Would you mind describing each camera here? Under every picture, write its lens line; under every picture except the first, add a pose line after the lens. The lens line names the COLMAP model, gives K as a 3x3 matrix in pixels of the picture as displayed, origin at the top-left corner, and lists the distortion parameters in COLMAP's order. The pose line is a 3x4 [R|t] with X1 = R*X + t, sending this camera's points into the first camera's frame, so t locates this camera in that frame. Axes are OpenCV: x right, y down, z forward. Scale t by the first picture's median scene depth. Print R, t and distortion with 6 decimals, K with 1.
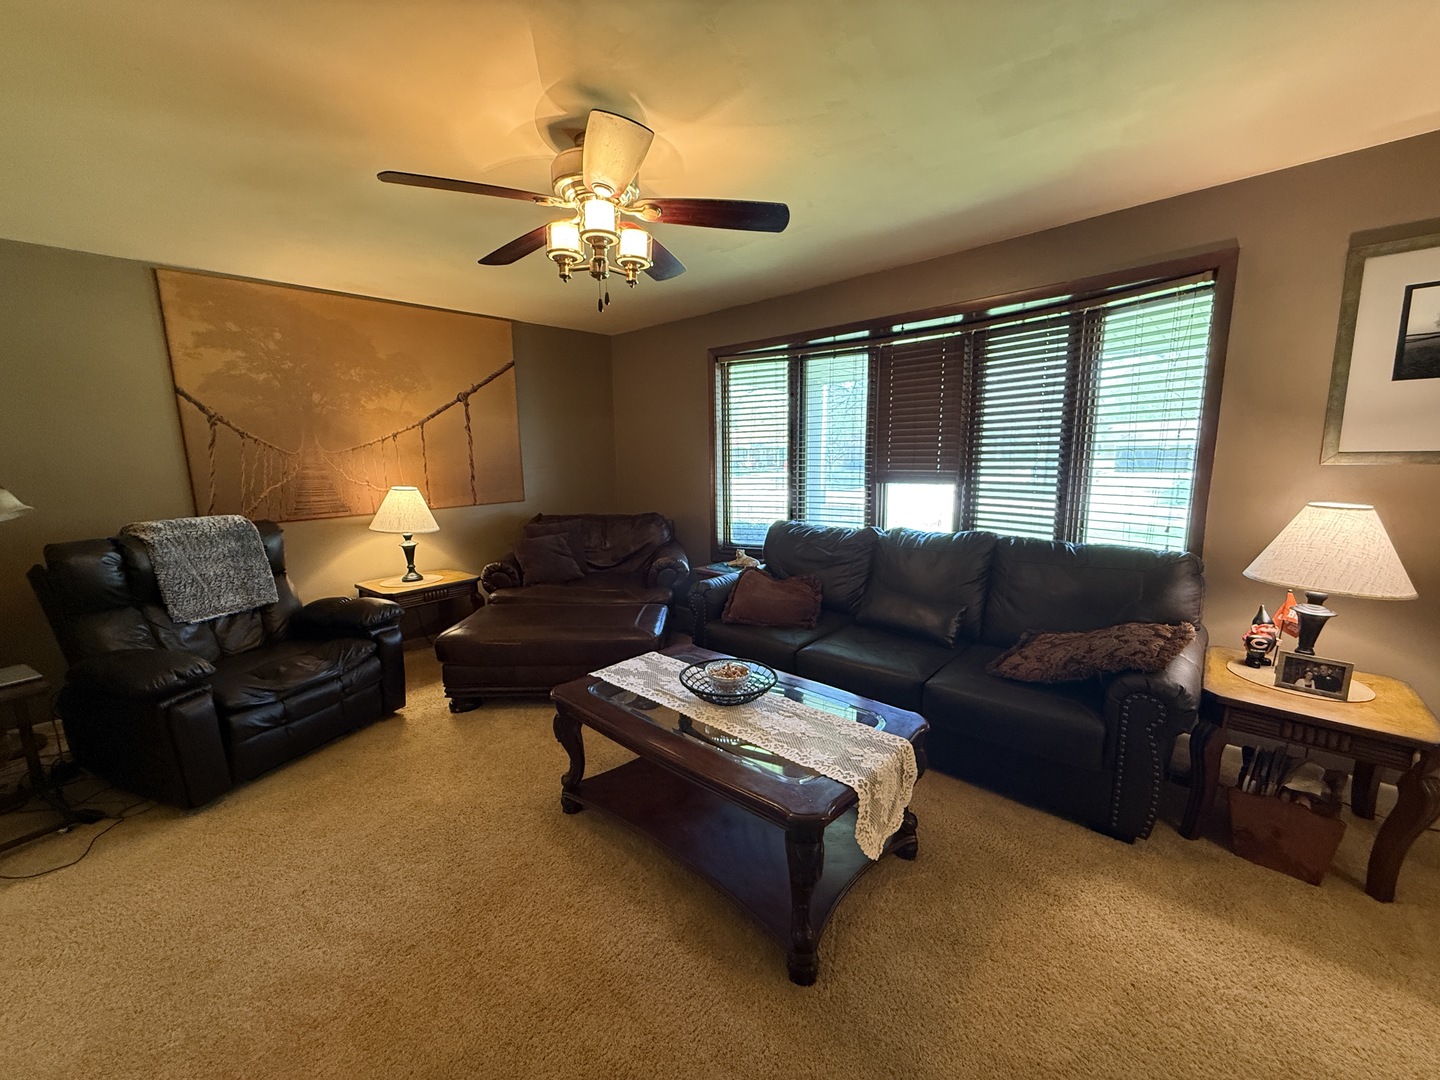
lens RADIAL K [[577.9, 0, 721.7], [0, 577.9, 544.1], [0, 0, 1]] dist [0.000413, 0.000168]
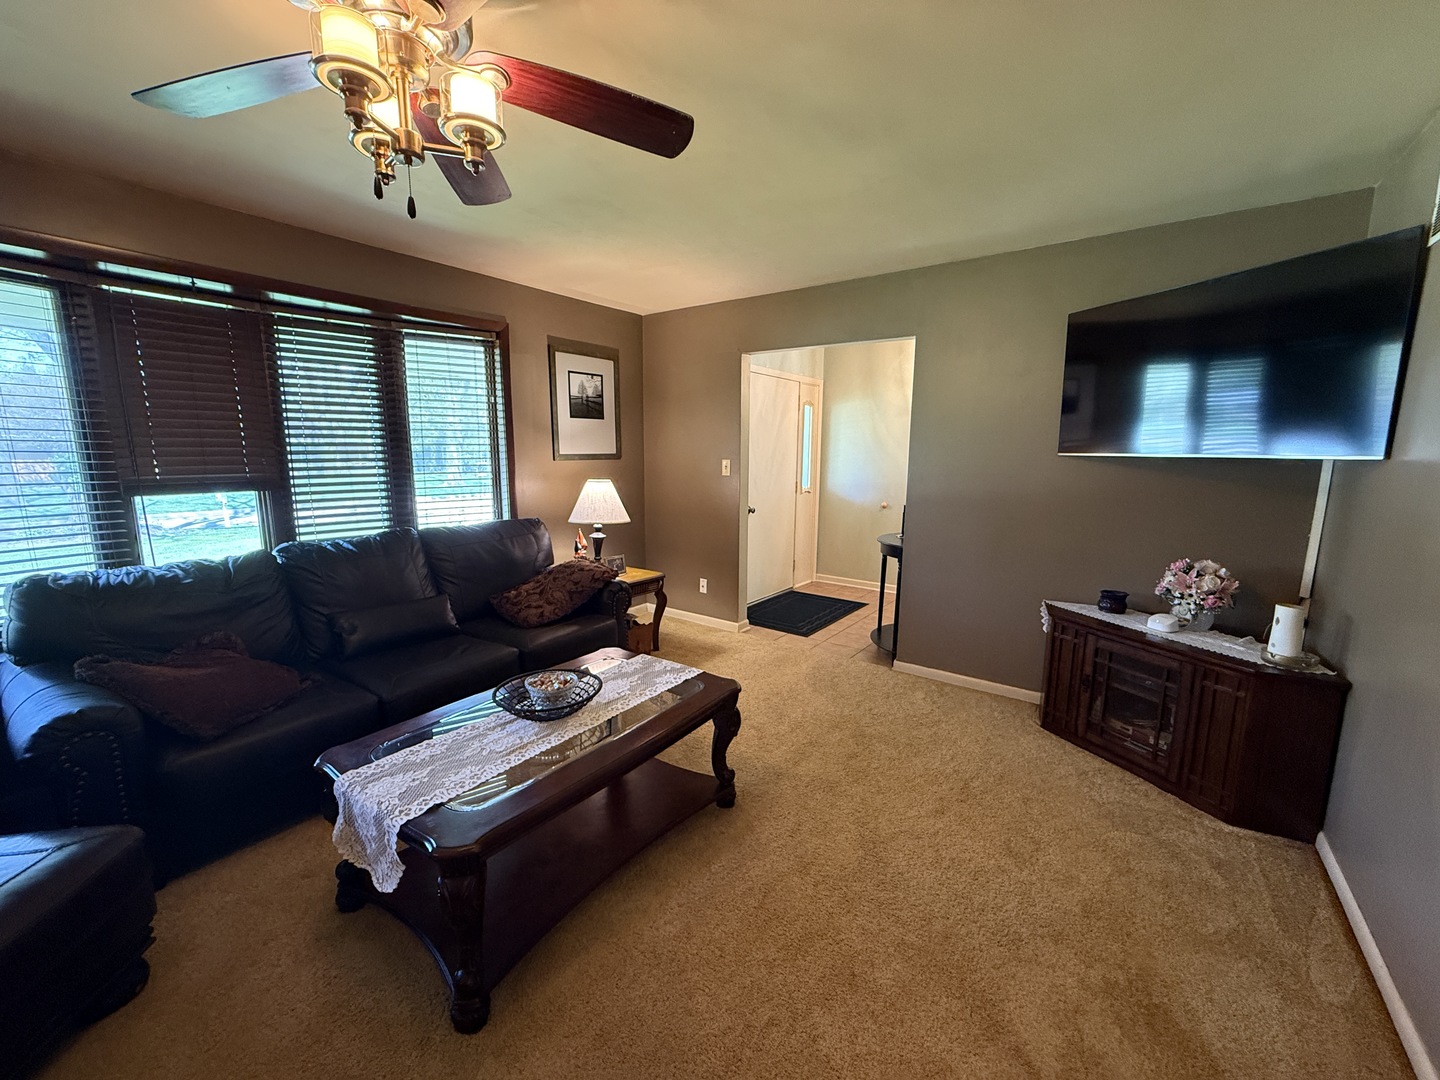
lens RADIAL K [[577.9, 0, 722.1], [0, 577.9, 539.5], [0, 0, 1]] dist [0.000413, 0.000168]
pose [[-0.126595, -0.134568, 0.982785, -0.675336], [0.161550, 0.974731, 0.154274, -0.074934], [-0.978711, 0.178299, -0.101656, 0.590281]]
